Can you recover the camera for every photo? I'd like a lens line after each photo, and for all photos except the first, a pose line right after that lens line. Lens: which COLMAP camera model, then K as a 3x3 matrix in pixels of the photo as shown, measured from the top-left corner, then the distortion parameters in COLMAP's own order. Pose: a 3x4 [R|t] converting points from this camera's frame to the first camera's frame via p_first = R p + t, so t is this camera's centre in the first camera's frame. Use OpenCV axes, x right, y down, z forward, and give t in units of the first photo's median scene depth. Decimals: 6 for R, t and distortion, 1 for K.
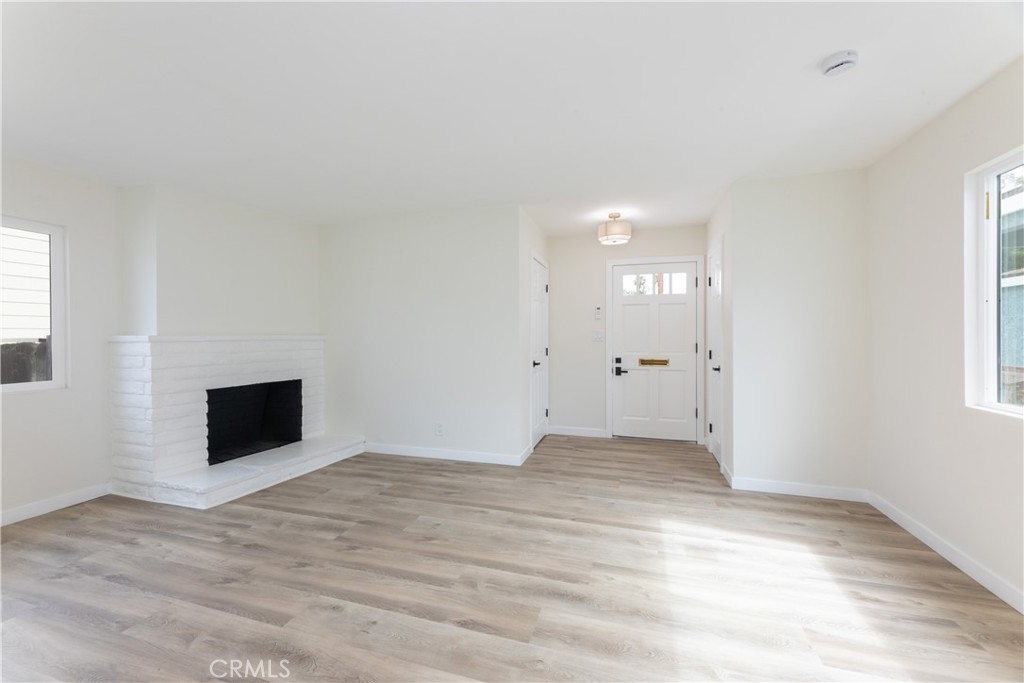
lens RADIAL K [[414.9, 0, 499.2], [0, 414.9, 338.2], [0, 0, 1]] dist [-0.002742, 0.000235]
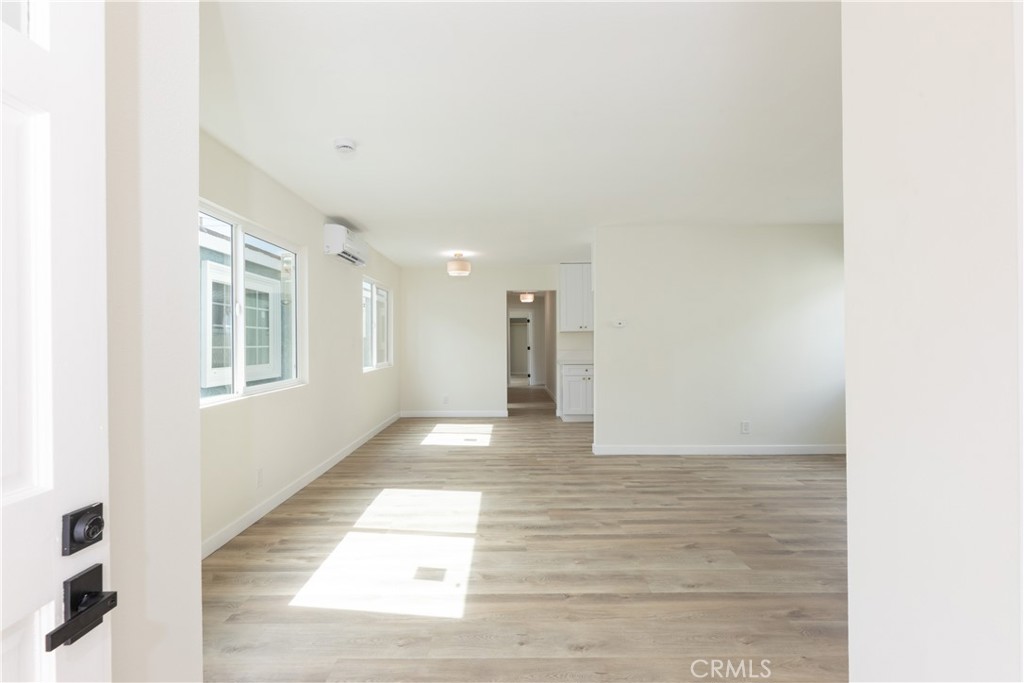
lens RADIAL K [[464.0, 0, 503.4], [0, 464.0, 342.7], [0, 0, 1]] dist [0.000137, -0.000443]
pose [[-0.949850, 0.014341, -0.312378, 0.456699], [0.010227, 0.999838, 0.014802, -0.012143], [0.312540, 0.010865, -0.949843, 1.486435]]
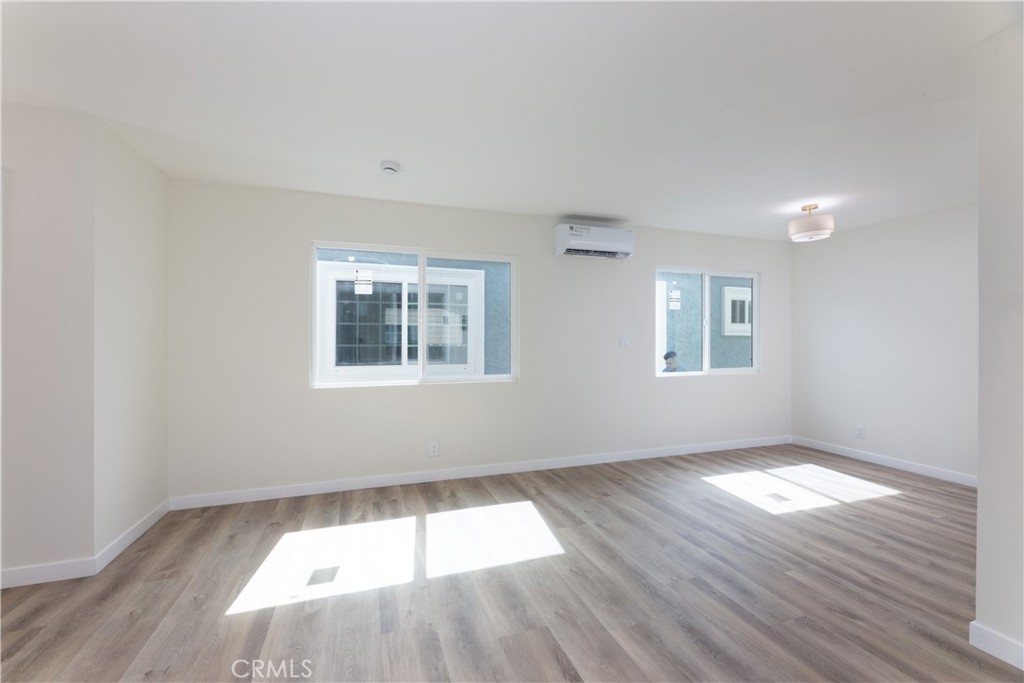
lens RADIAL K [[414.9, 0, 504.9], [0, 414.9, 342.3], [0, 0, 1]] dist [-0.002742, 0.000235]
pose [[-0.605937, 0.003085, 0.795507, -0.376366], [0.011020, 0.999929, 0.004516, -0.006443], [-0.795436, 0.011503, -0.605928, 0.899744]]
